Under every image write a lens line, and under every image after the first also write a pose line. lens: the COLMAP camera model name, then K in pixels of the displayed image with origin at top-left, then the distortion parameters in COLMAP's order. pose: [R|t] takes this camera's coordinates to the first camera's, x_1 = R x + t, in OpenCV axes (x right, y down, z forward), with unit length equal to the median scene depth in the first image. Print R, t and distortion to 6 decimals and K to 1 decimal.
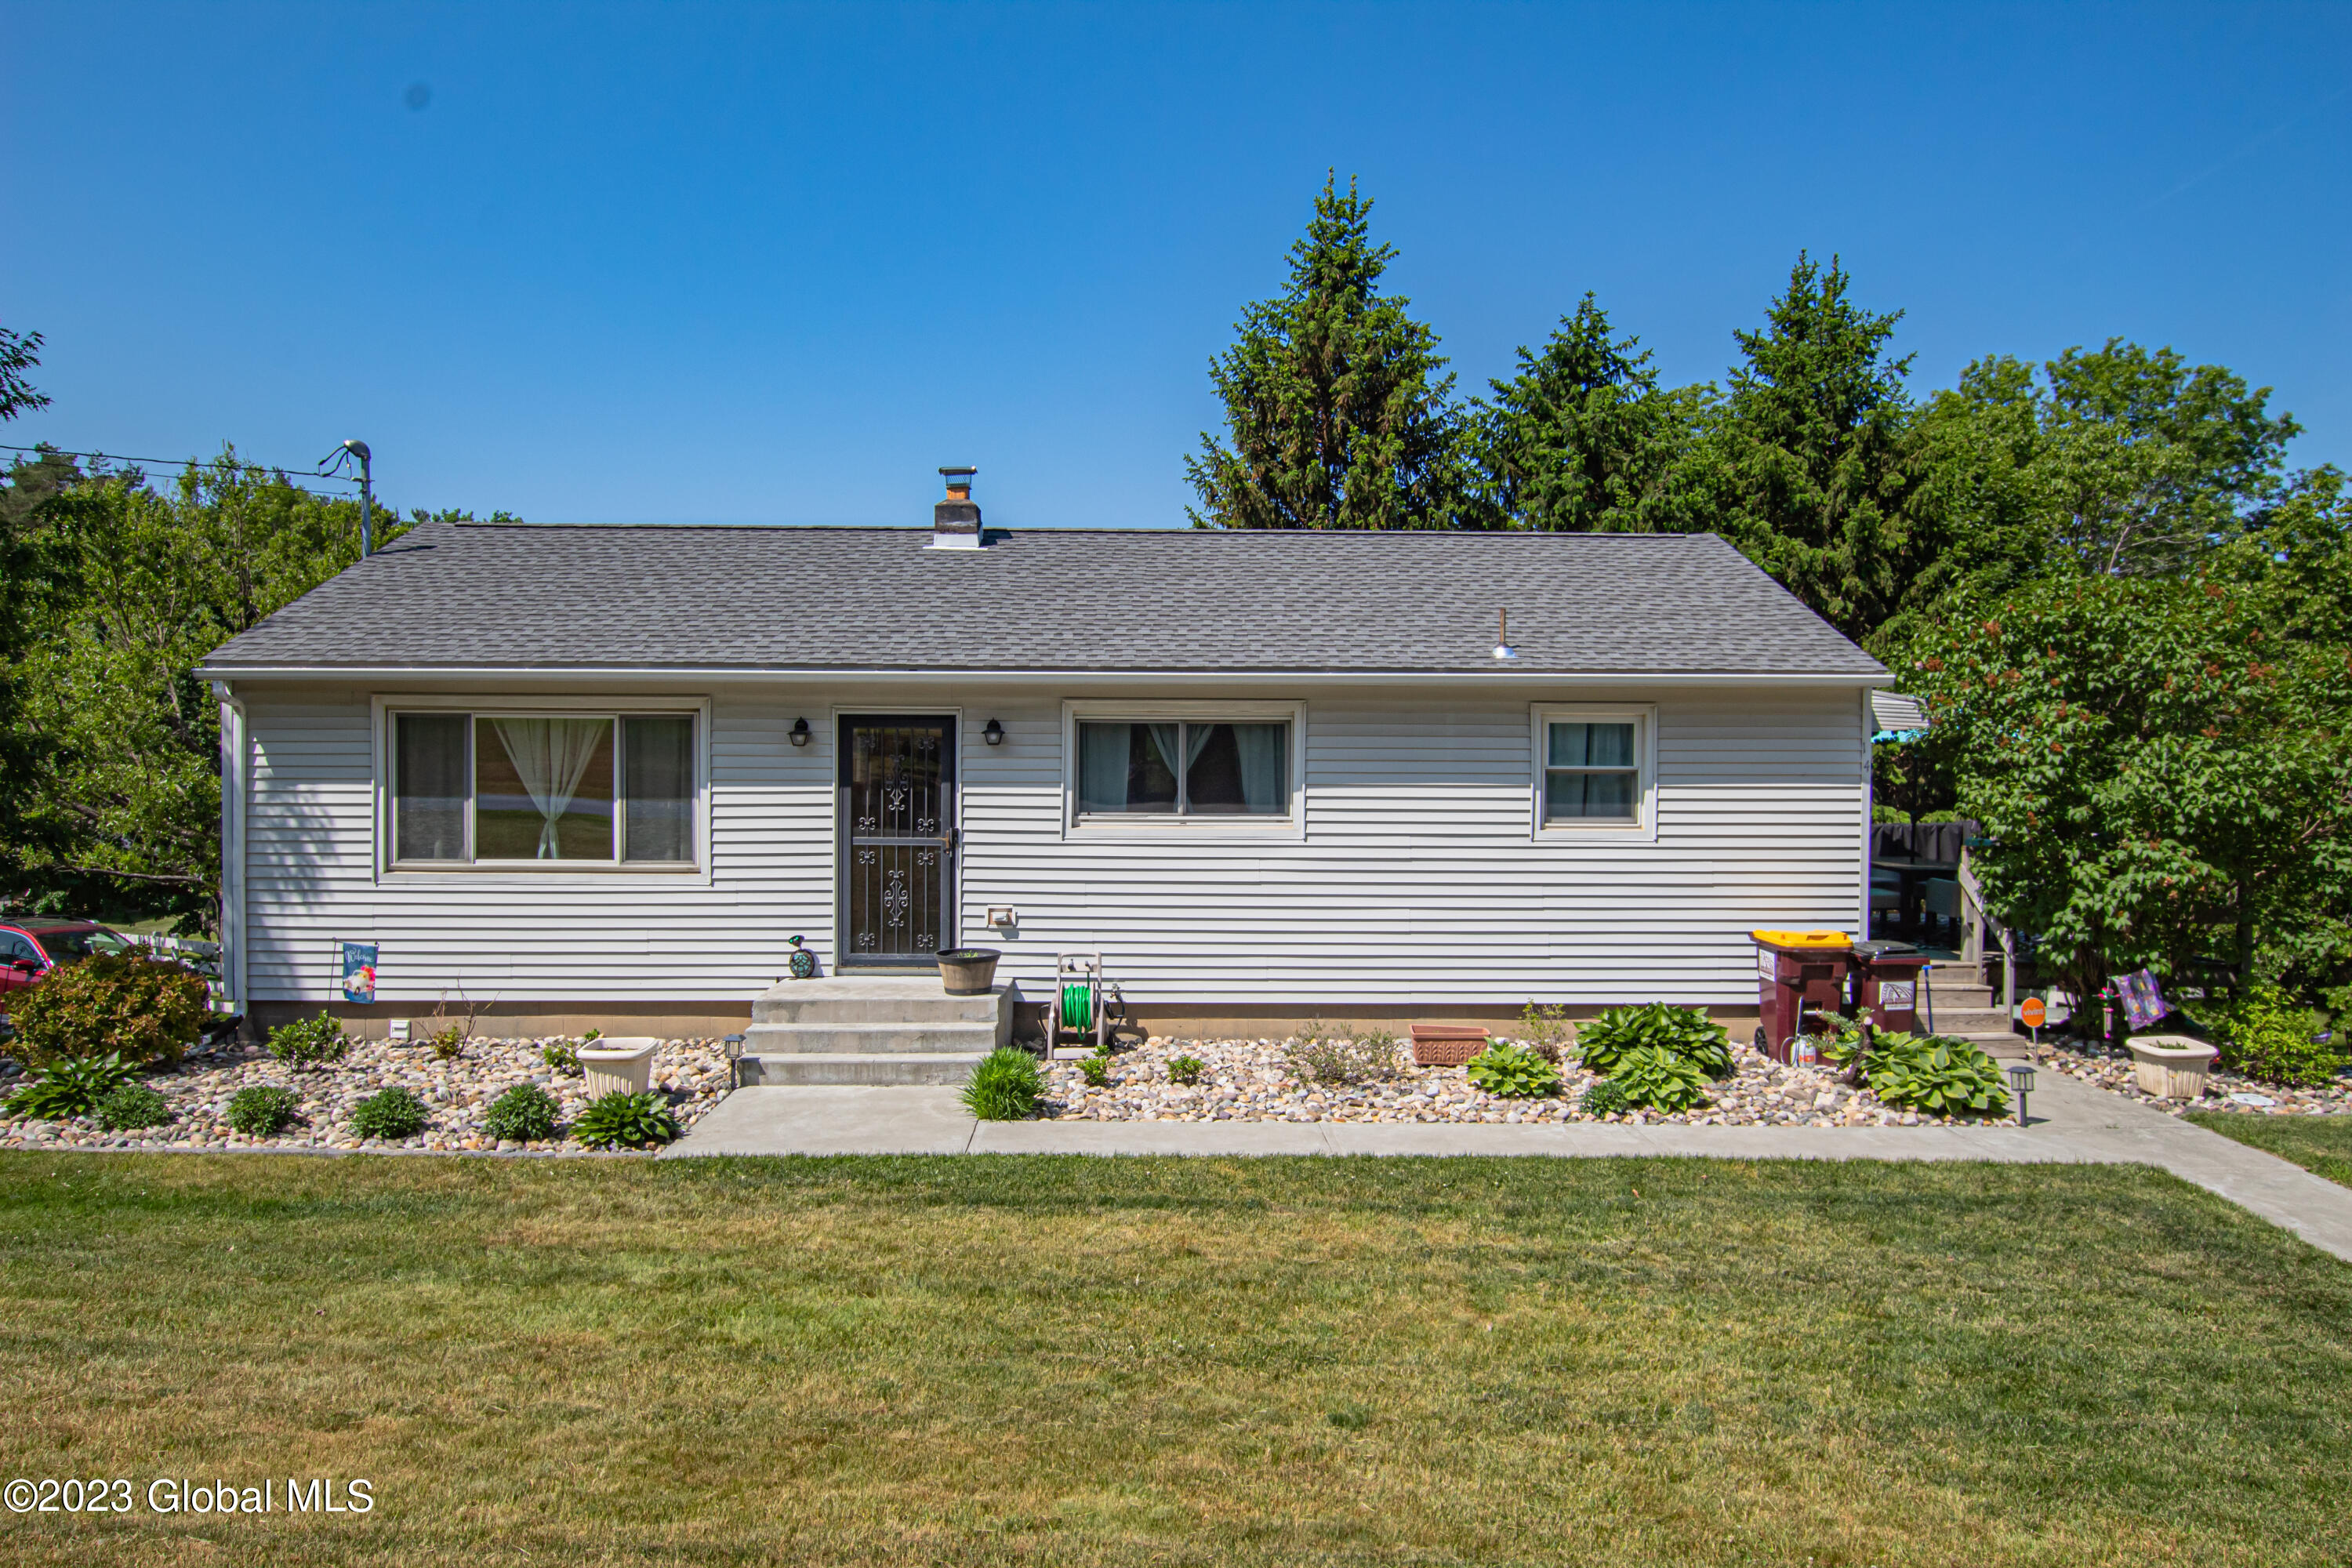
lens RADIAL K [[1587.5, 0, 1176.0], [0, 1587.5, 784.0], [0, 0, 1]] dist [-0.001503, 0.000278]
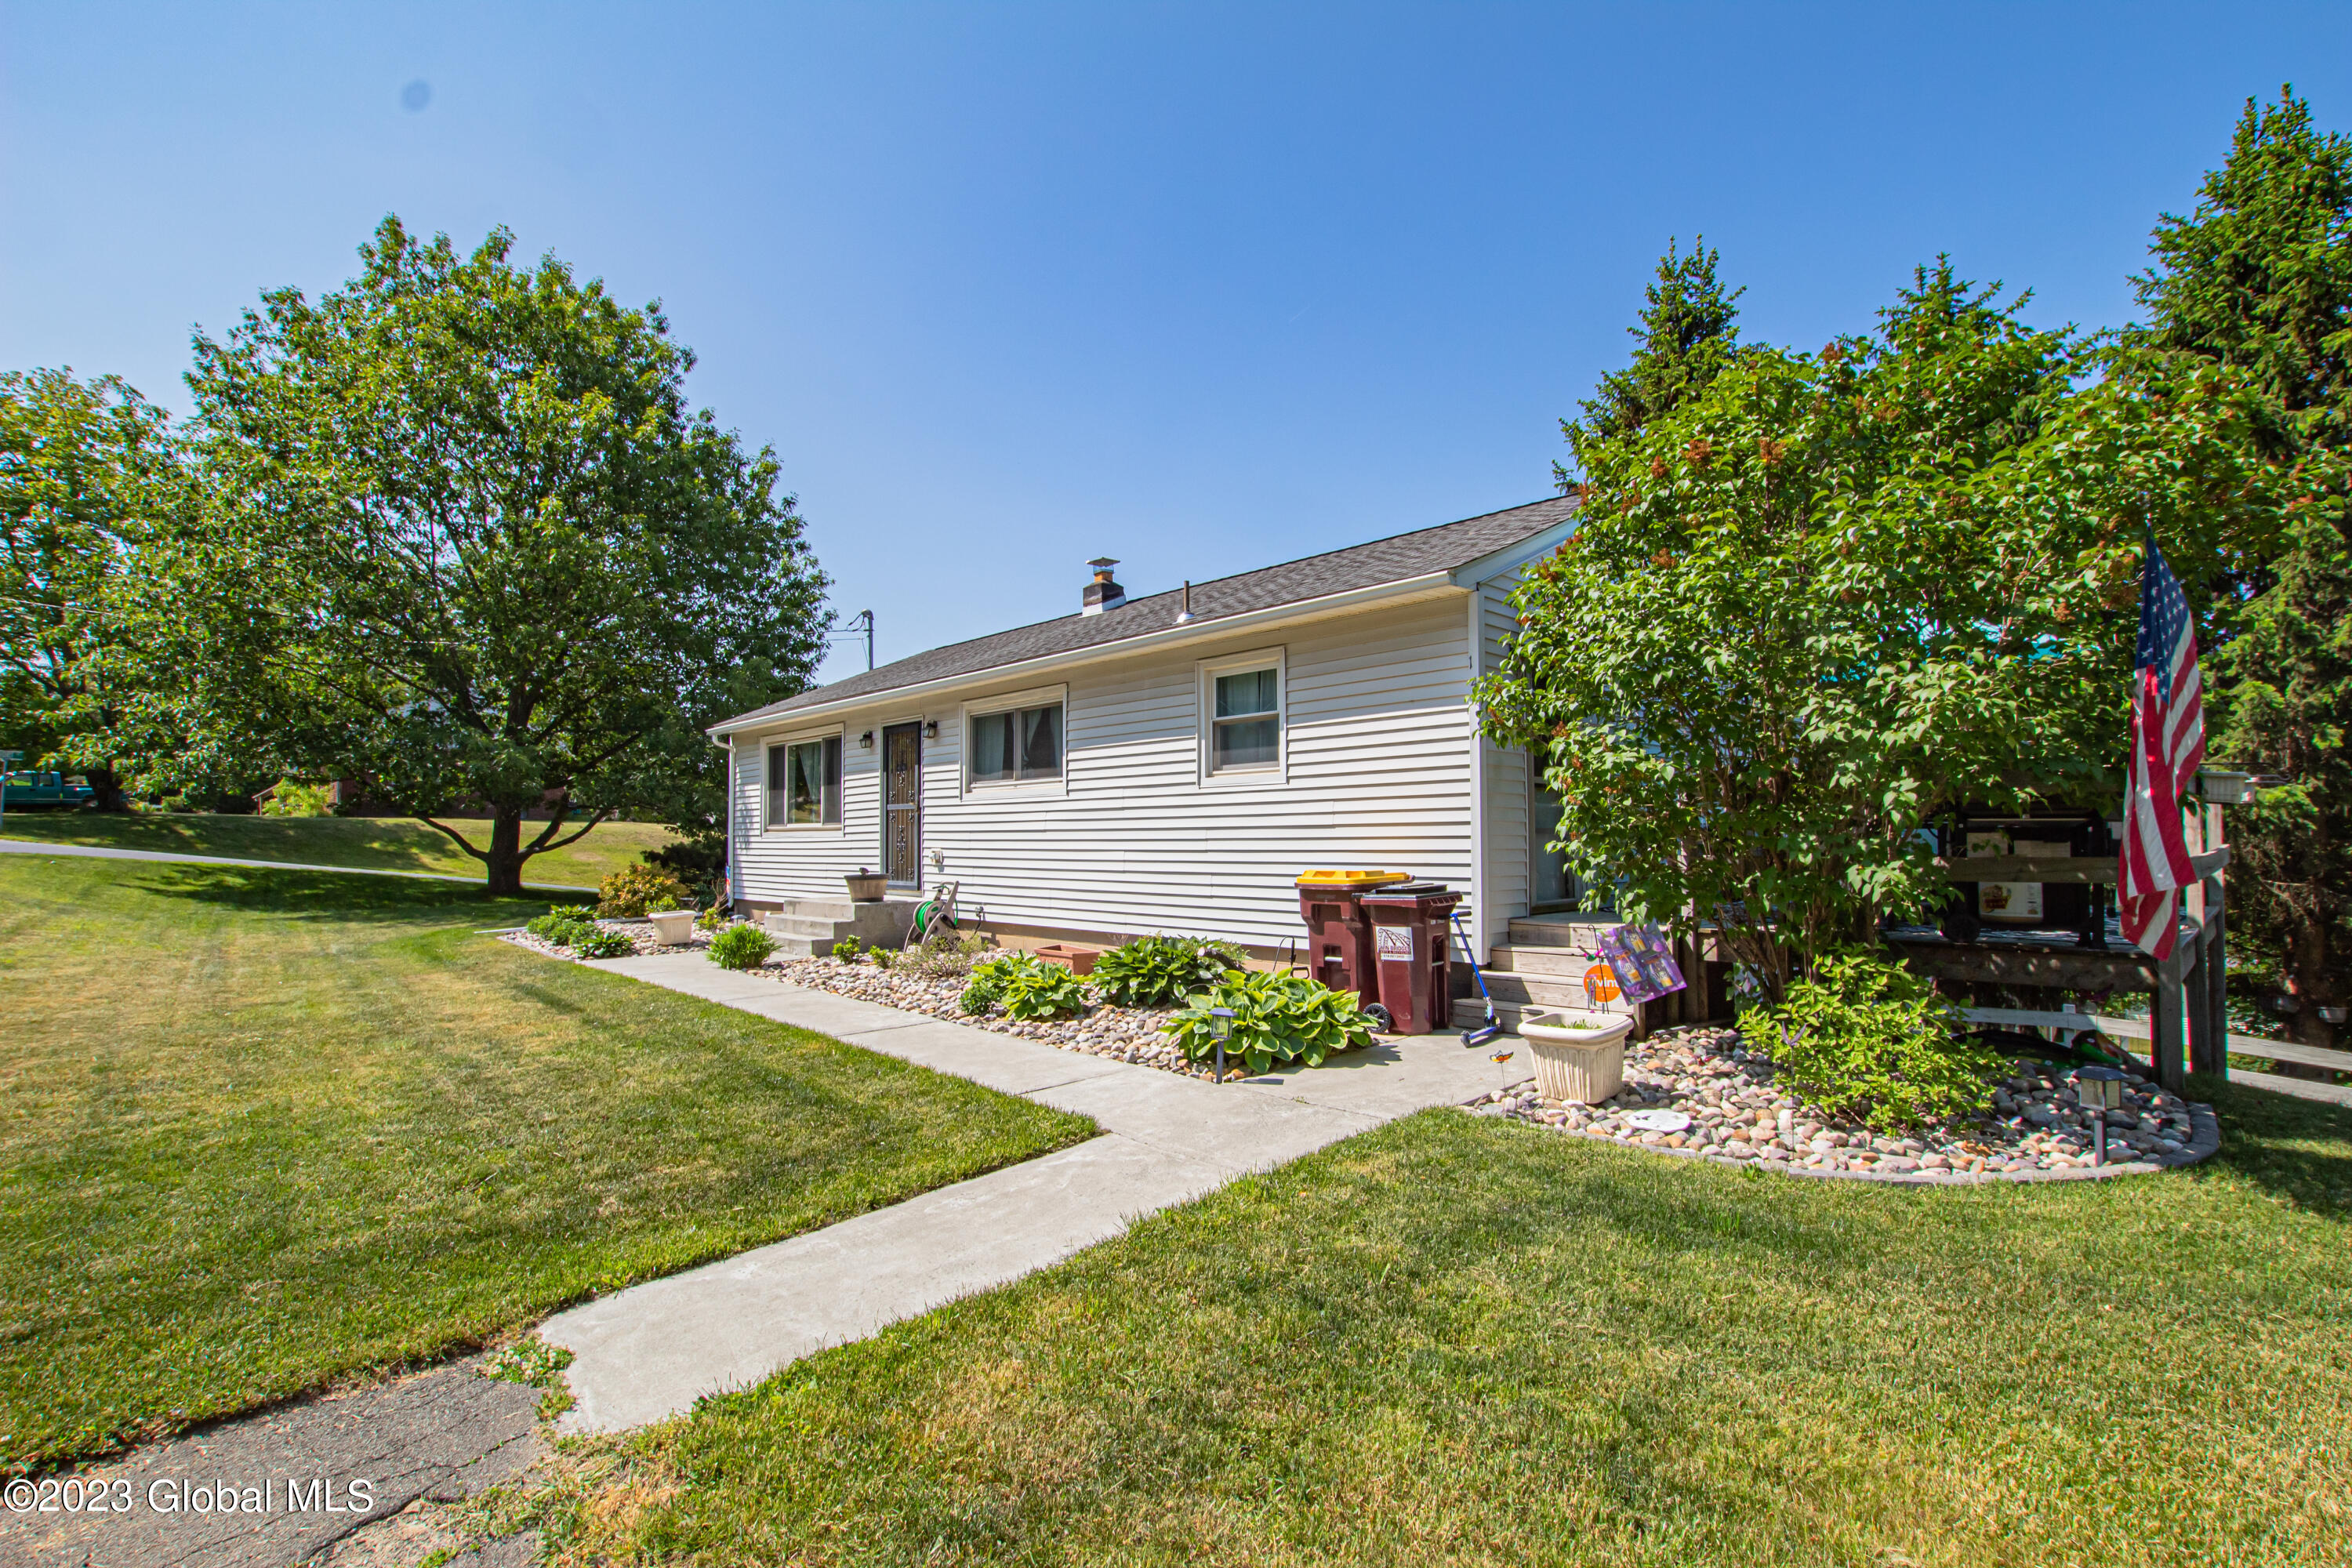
lens RADIAL K [[1086.9, 0, 1178.5], [0, 1086.9, 796.5], [0, 0, 1]] dist [-0.033243, 0.006219]
pose [[0.676338, -0.039144, -0.735550, 0.762708], [-0.002574, 0.998455, -0.055502, 0.083140], [0.736587, 0.039431, 0.675193, 0.495970]]
